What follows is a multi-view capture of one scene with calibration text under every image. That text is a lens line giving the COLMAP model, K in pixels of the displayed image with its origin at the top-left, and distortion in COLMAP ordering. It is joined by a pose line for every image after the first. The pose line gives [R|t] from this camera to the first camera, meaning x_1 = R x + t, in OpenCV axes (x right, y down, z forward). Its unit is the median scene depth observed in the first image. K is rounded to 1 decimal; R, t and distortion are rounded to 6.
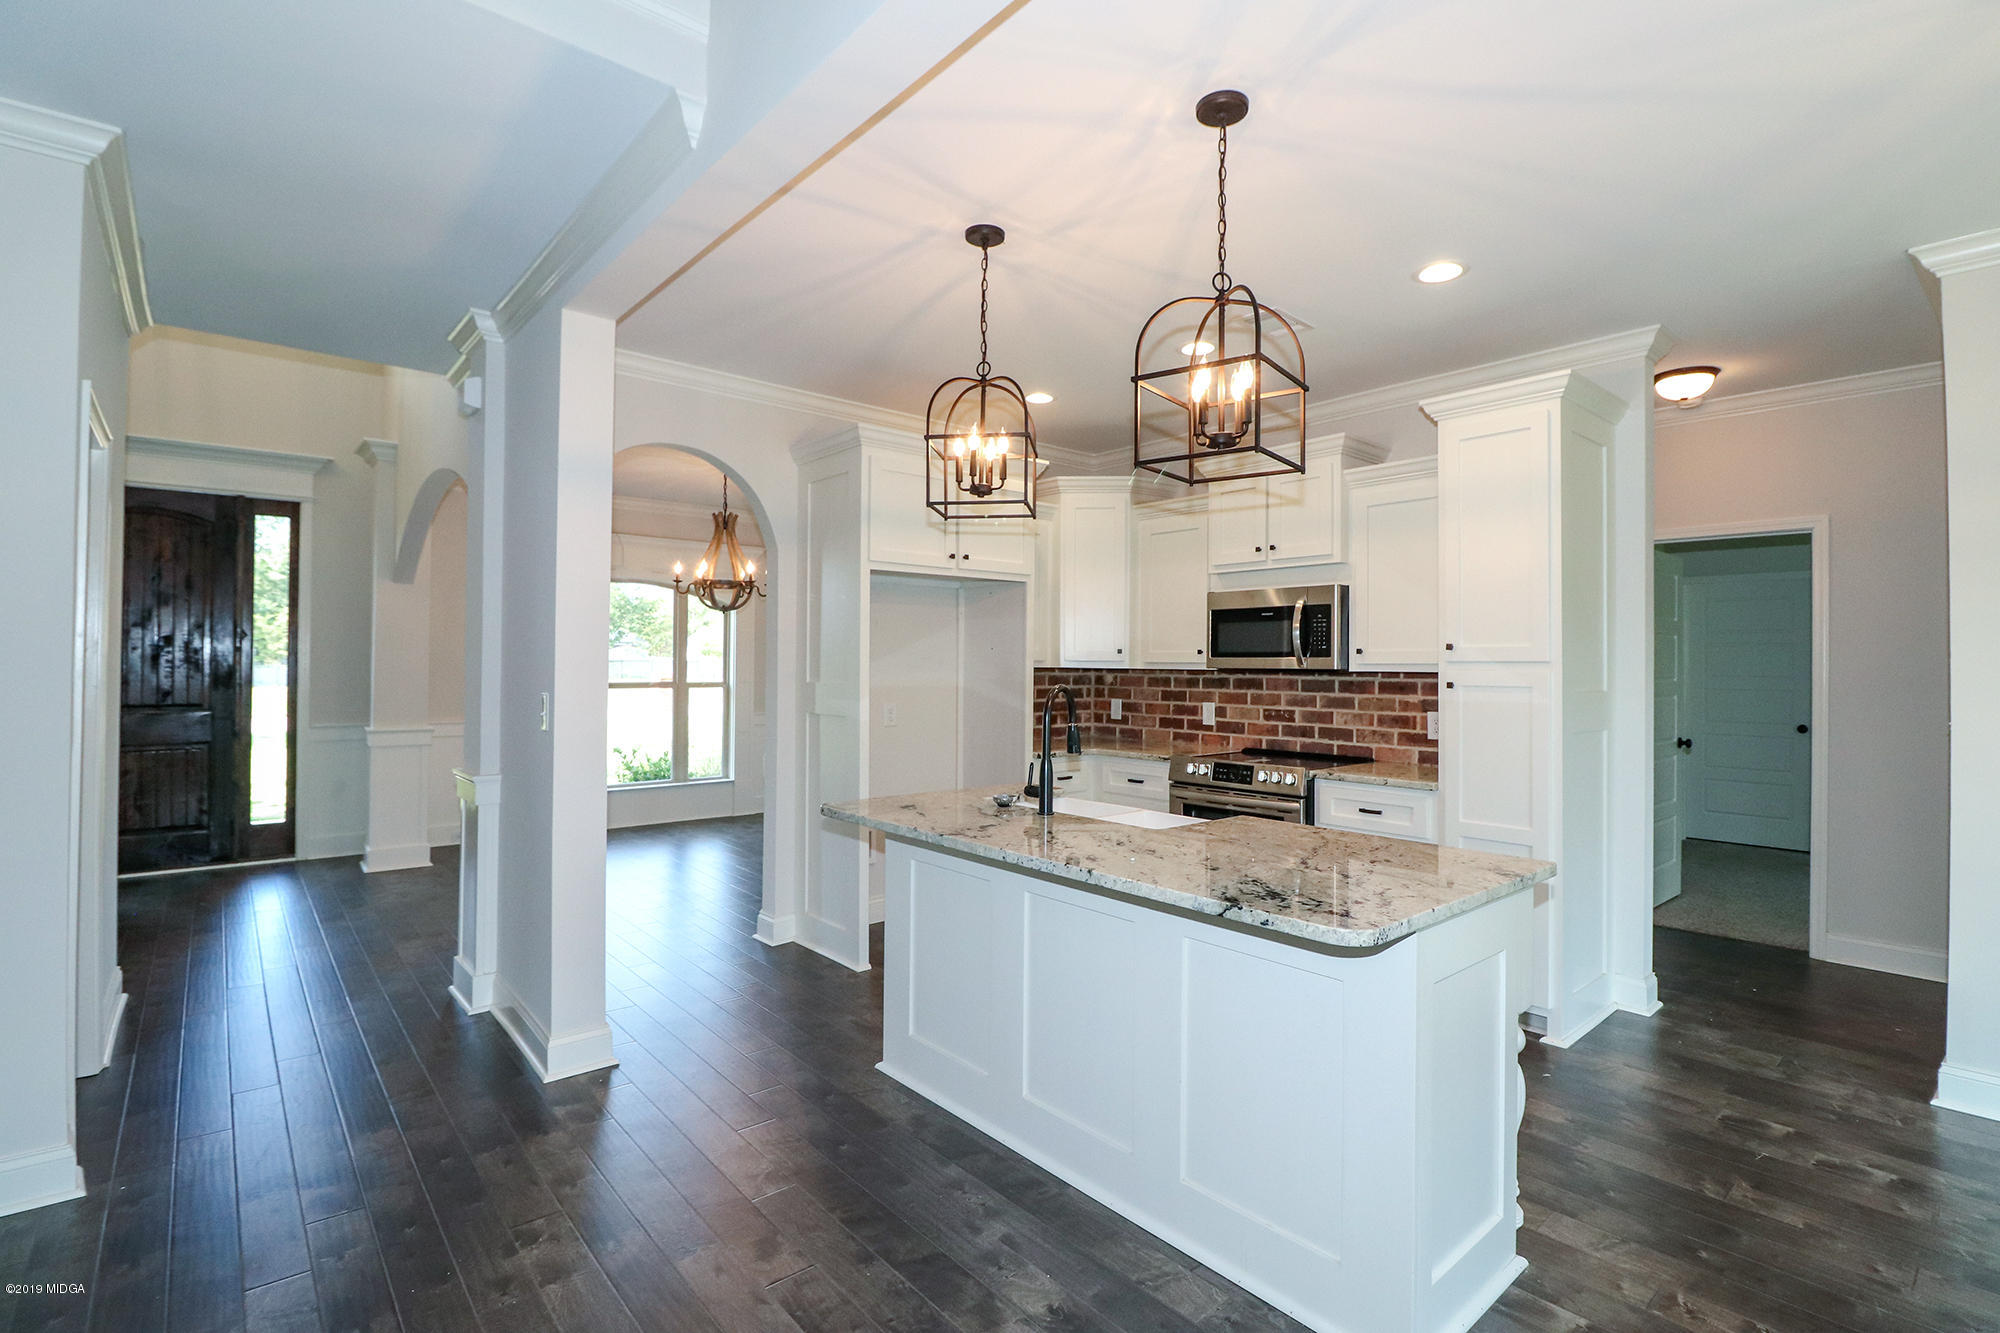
lens RADIAL K [[926.5, 0, 1030.4], [0, 926.5, 660.1], [0, 0, 1]] dist [0.001529, -0.012363]
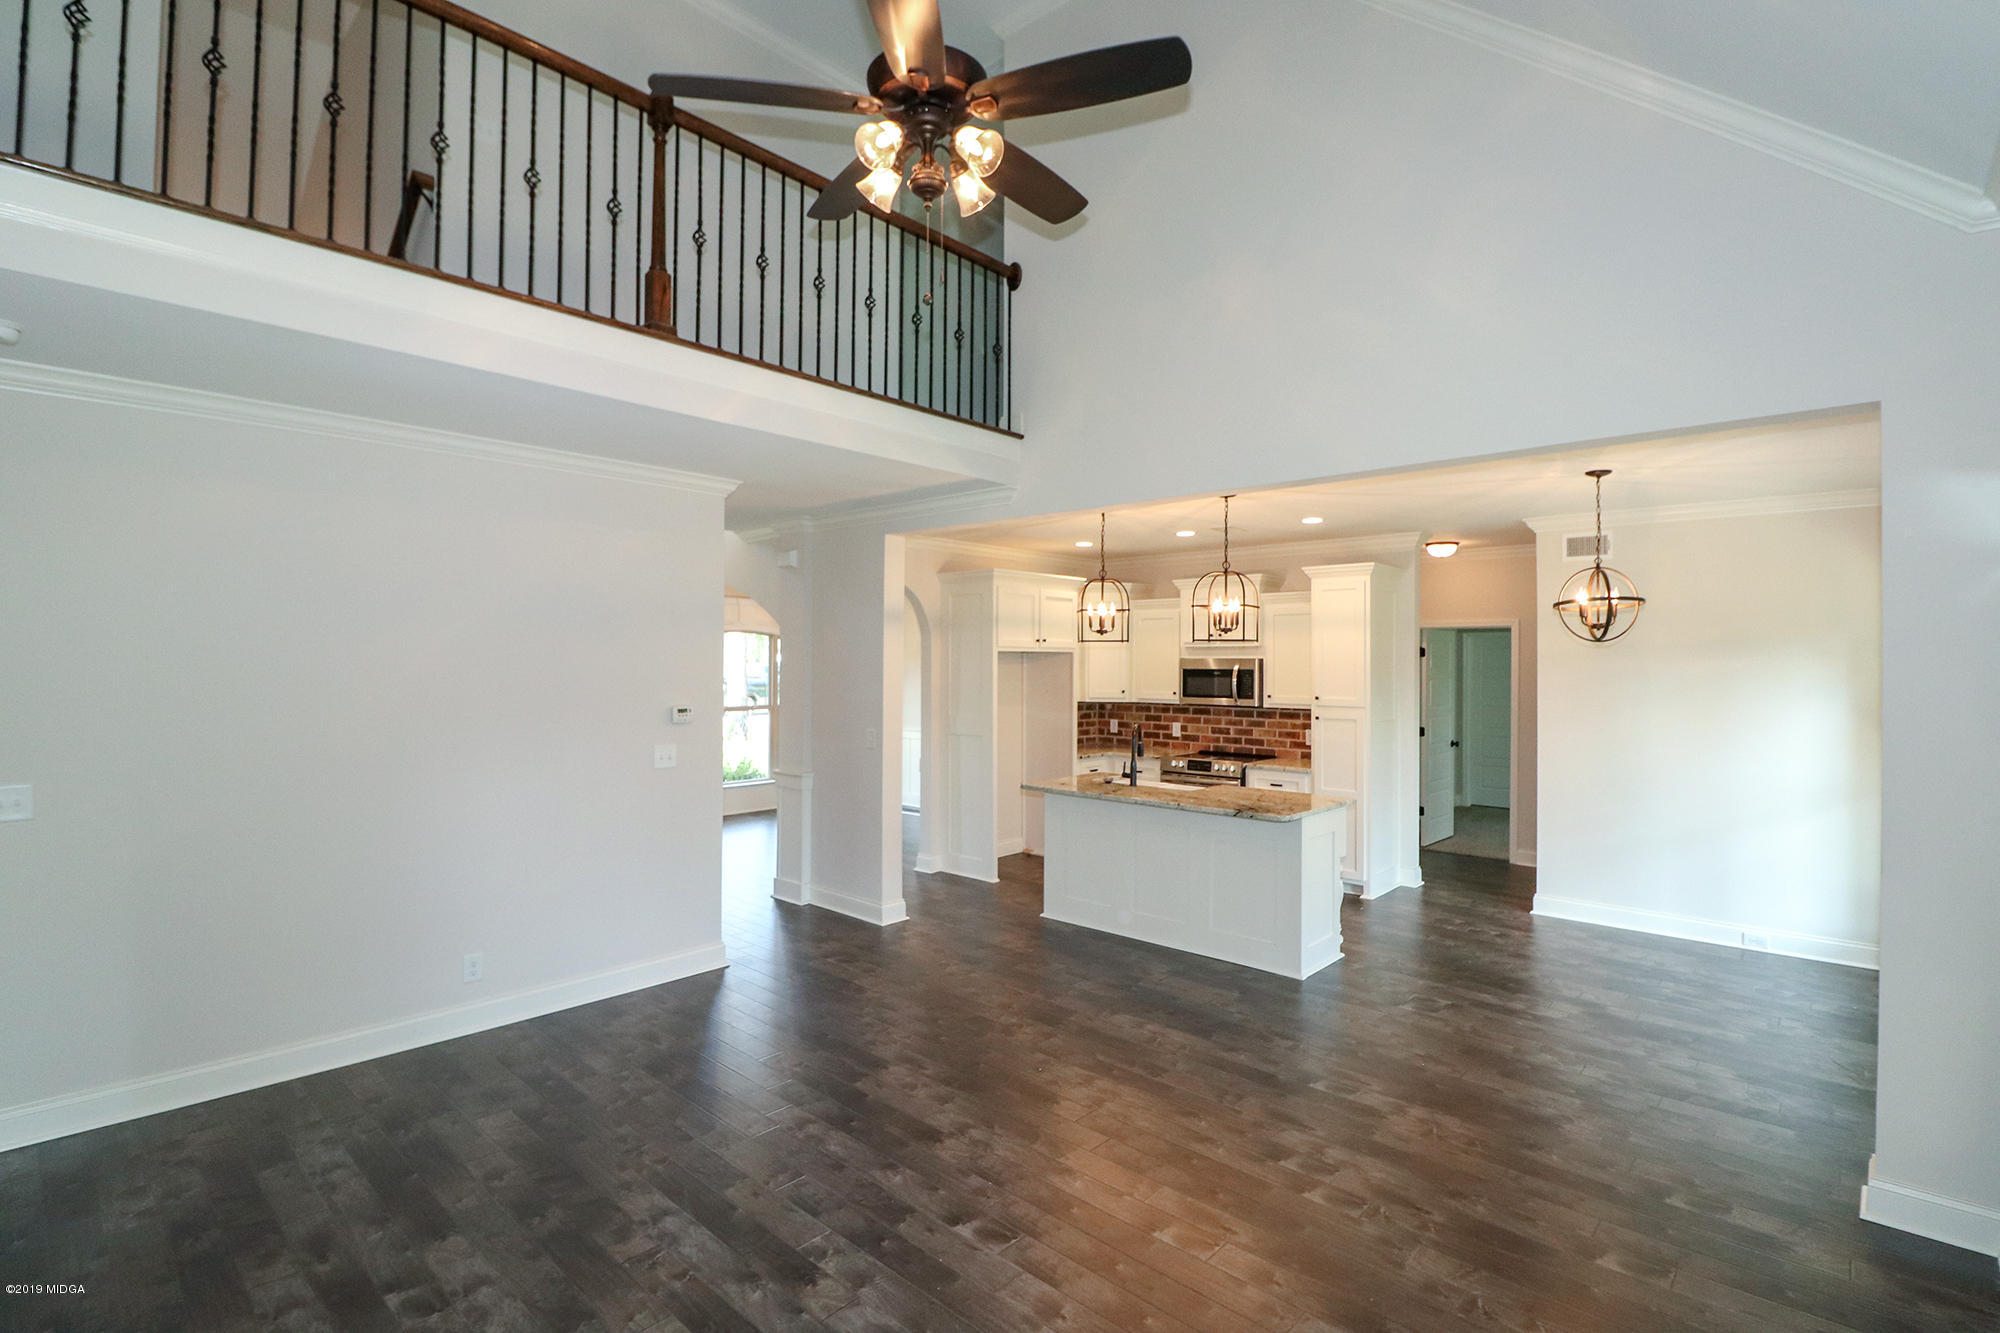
lens RADIAL K [[926.5, 0, 1030.4], [0, 926.5, 660.1], [0, 0, 1]] dist [0.001529, -0.012363]
pose [[0.993251, -0.001831, 0.115966, -0.279006], [0.001487, 0.999994, 0.003050, -0.077161], [-0.115971, -0.002857, 0.993248, -0.650399]]
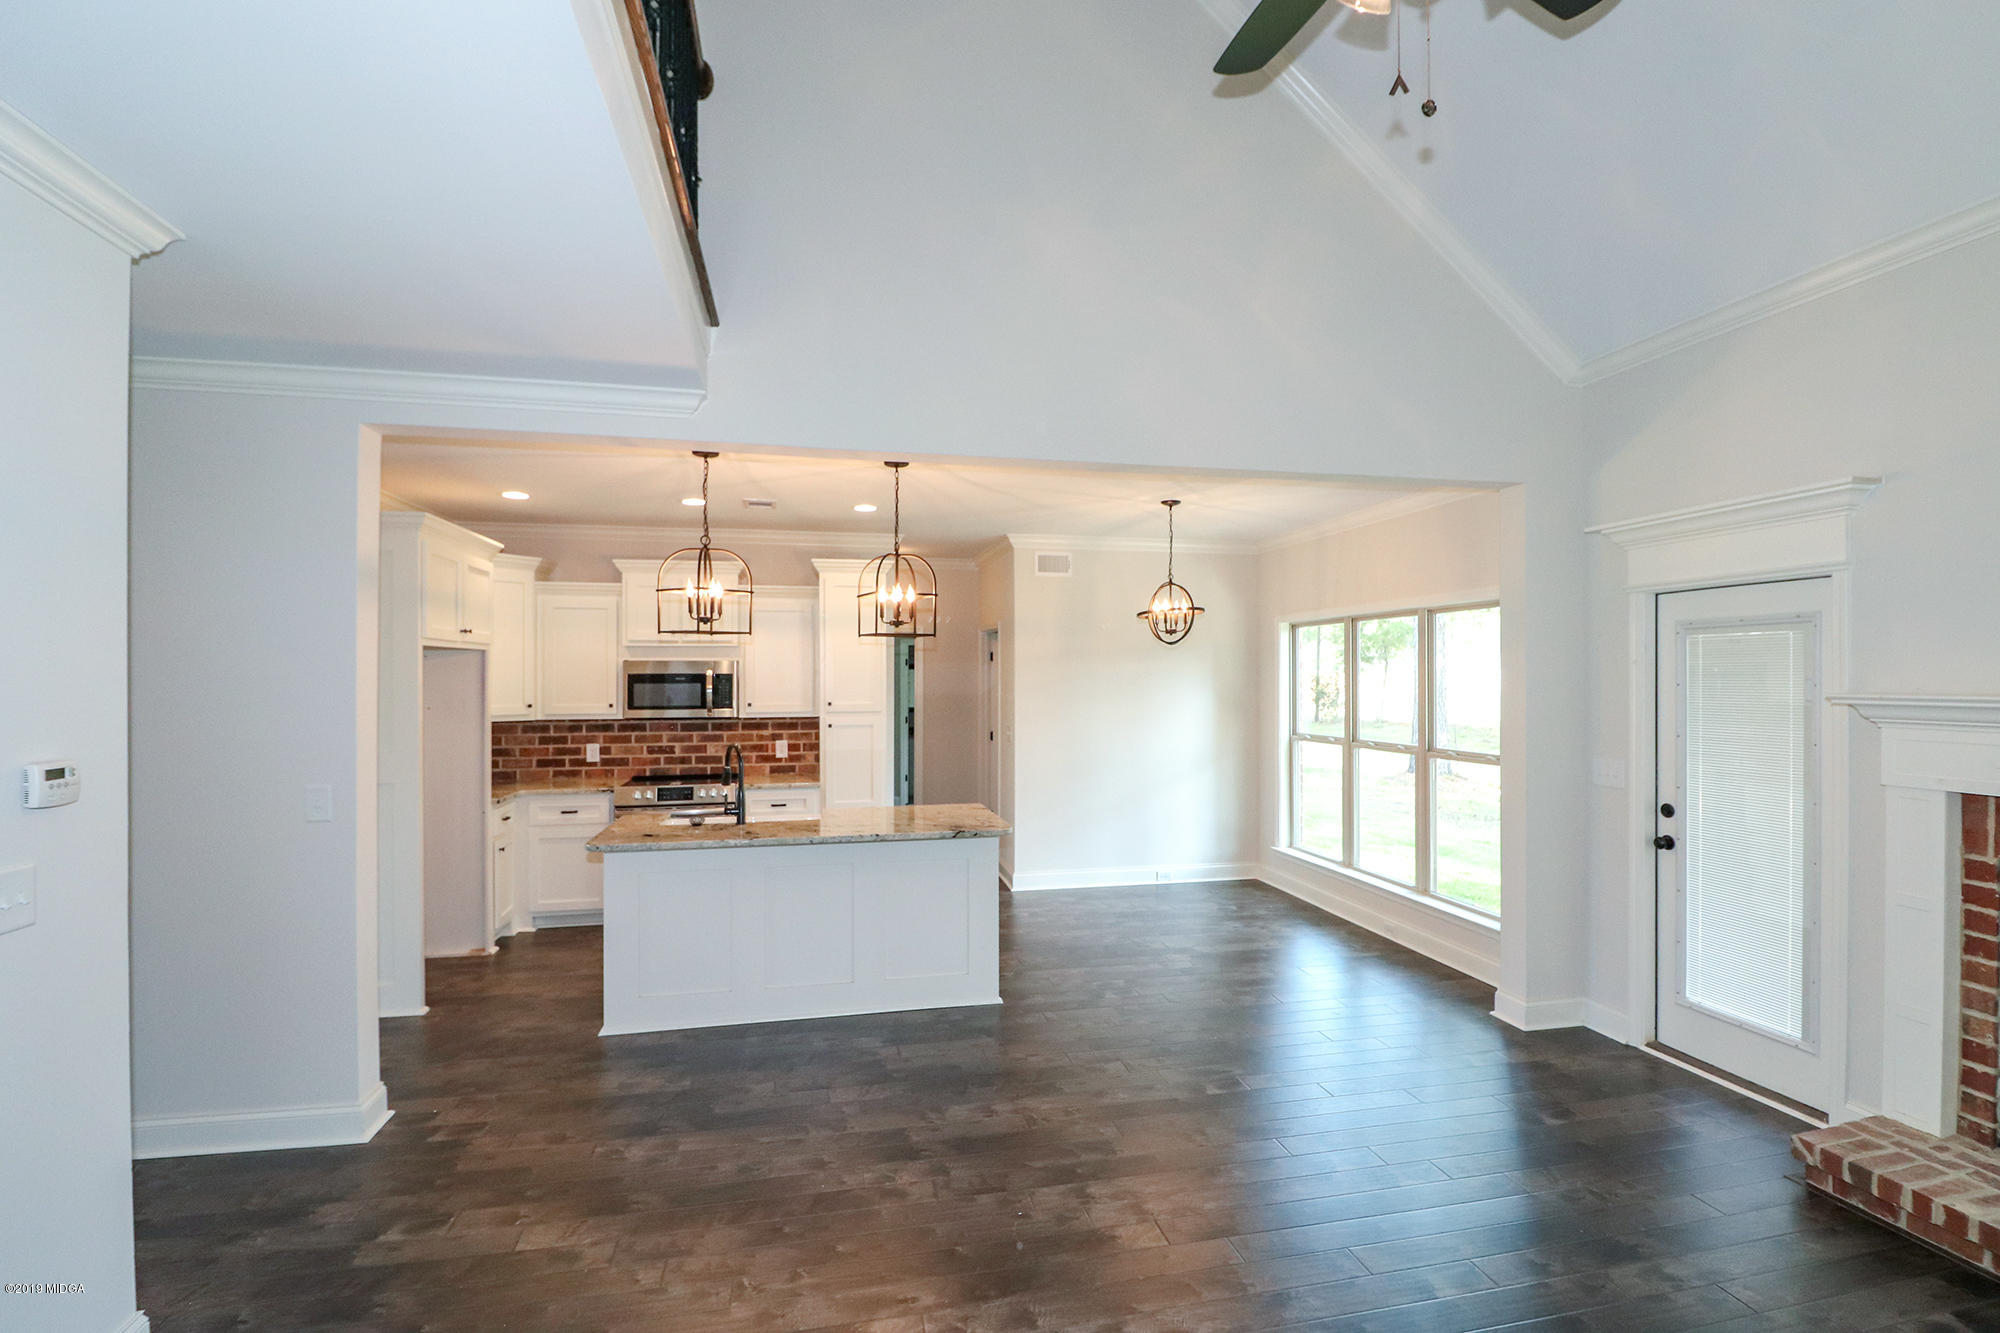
lens RADIAL K [[921.9, 0, 1016.3], [0, 921.9, 677.2], [0, 0, 1]] dist [0.000934, -0.011243]
pose [[0.482535, -0.008751, 0.875833, -0.696682], [0.000769, 0.999954, 0.009568, -0.062658], [-0.875877, -0.003943, 0.482519, -0.115756]]
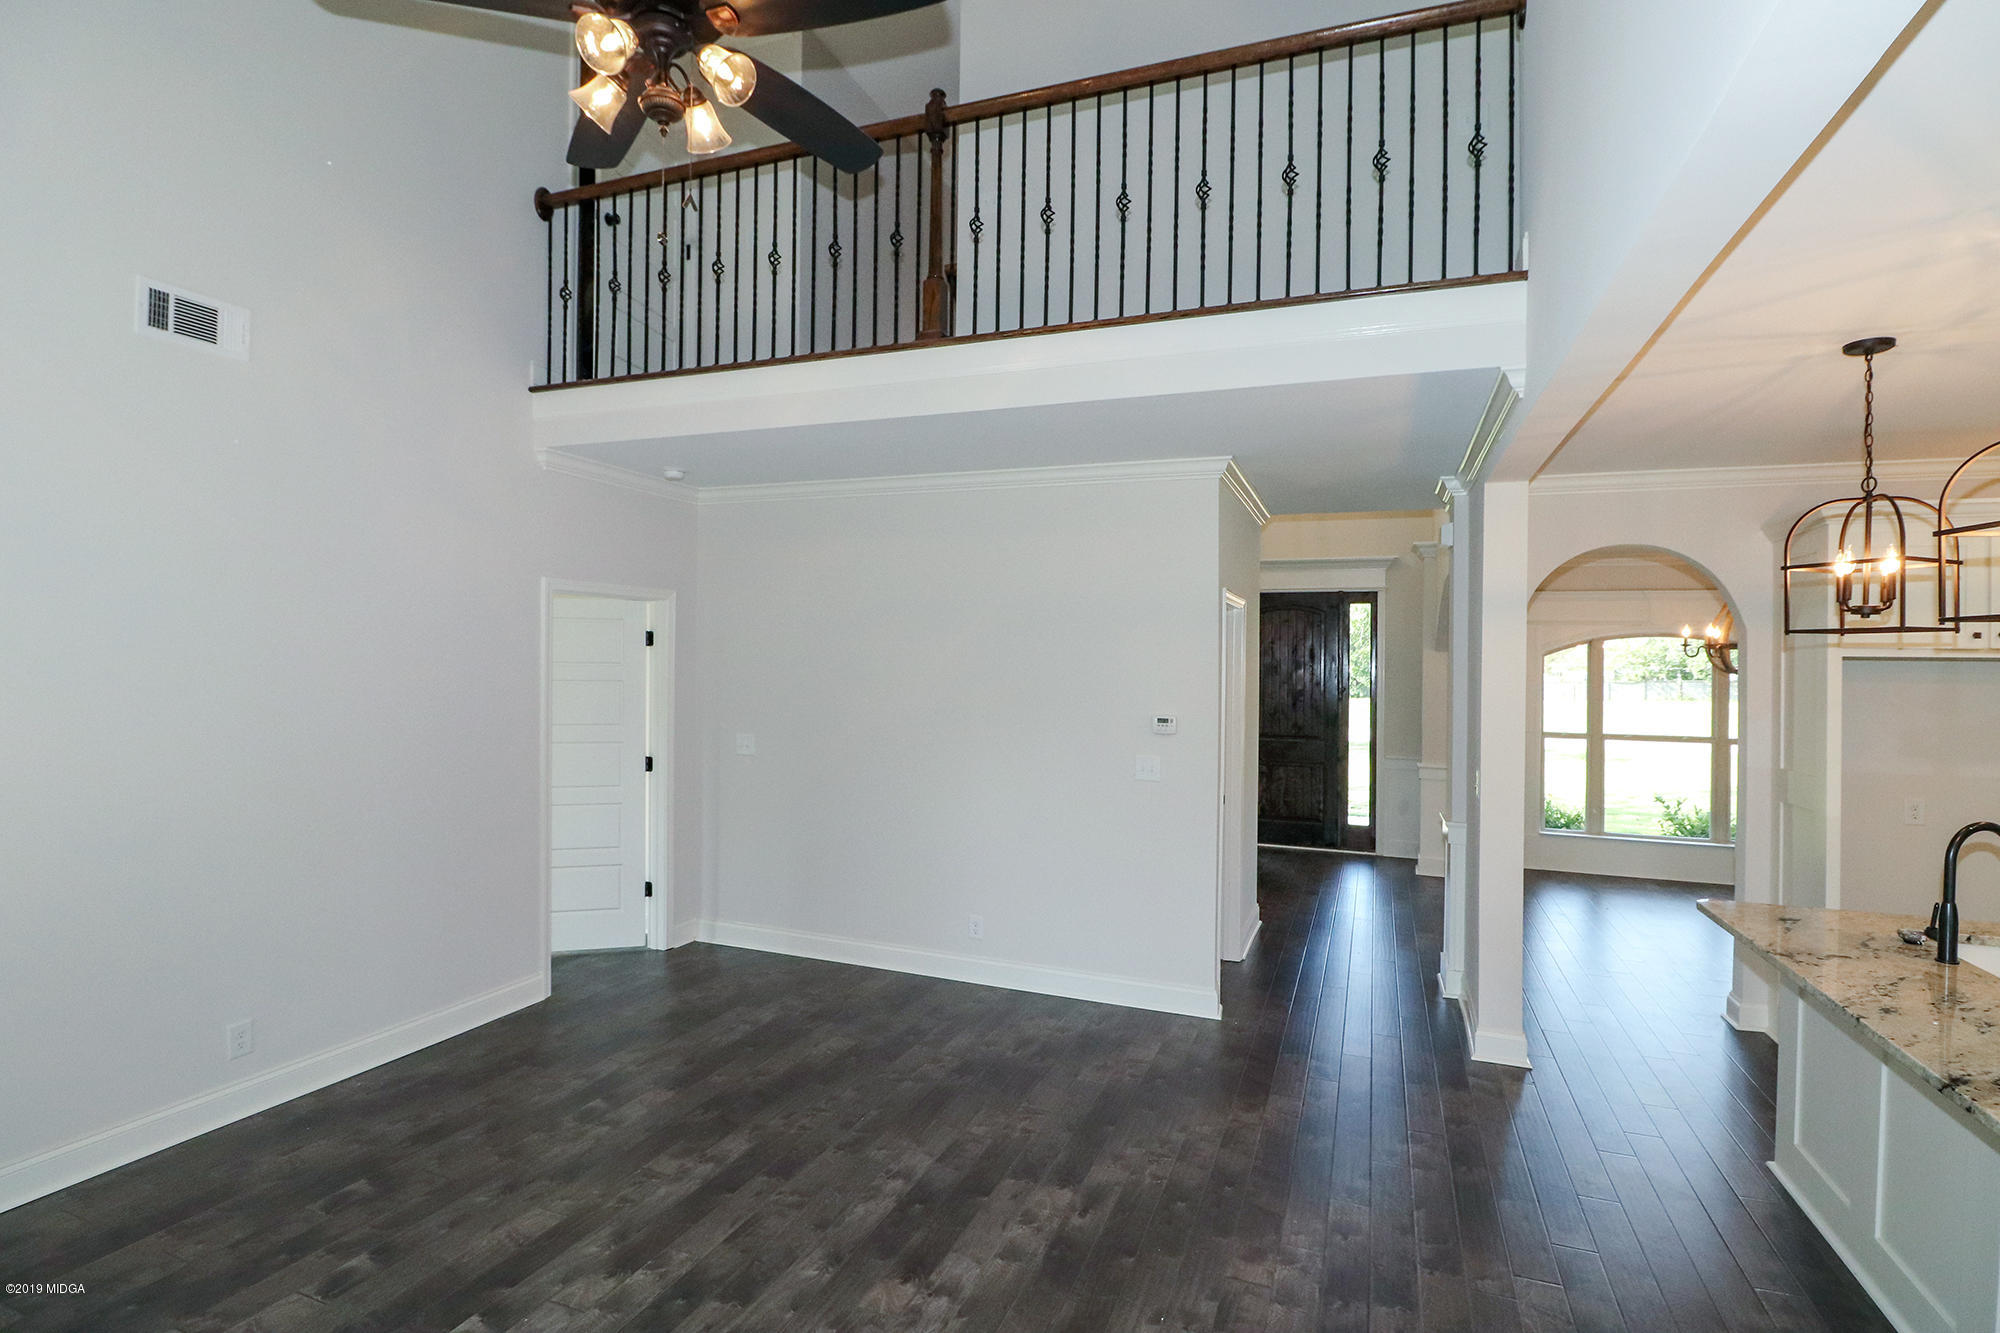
lens RADIAL K [[937.8, 0, 1001.3], [0, 937.8, 686.7], [0, 0, 1]] dist [0.002352, -0.012017]
pose [[0.451216, 0.019735, -0.892197, 0.237725], [-0.008660, 0.999805, 0.017735, -0.065597], [0.892373, -0.000276, 0.451299, -0.142310]]
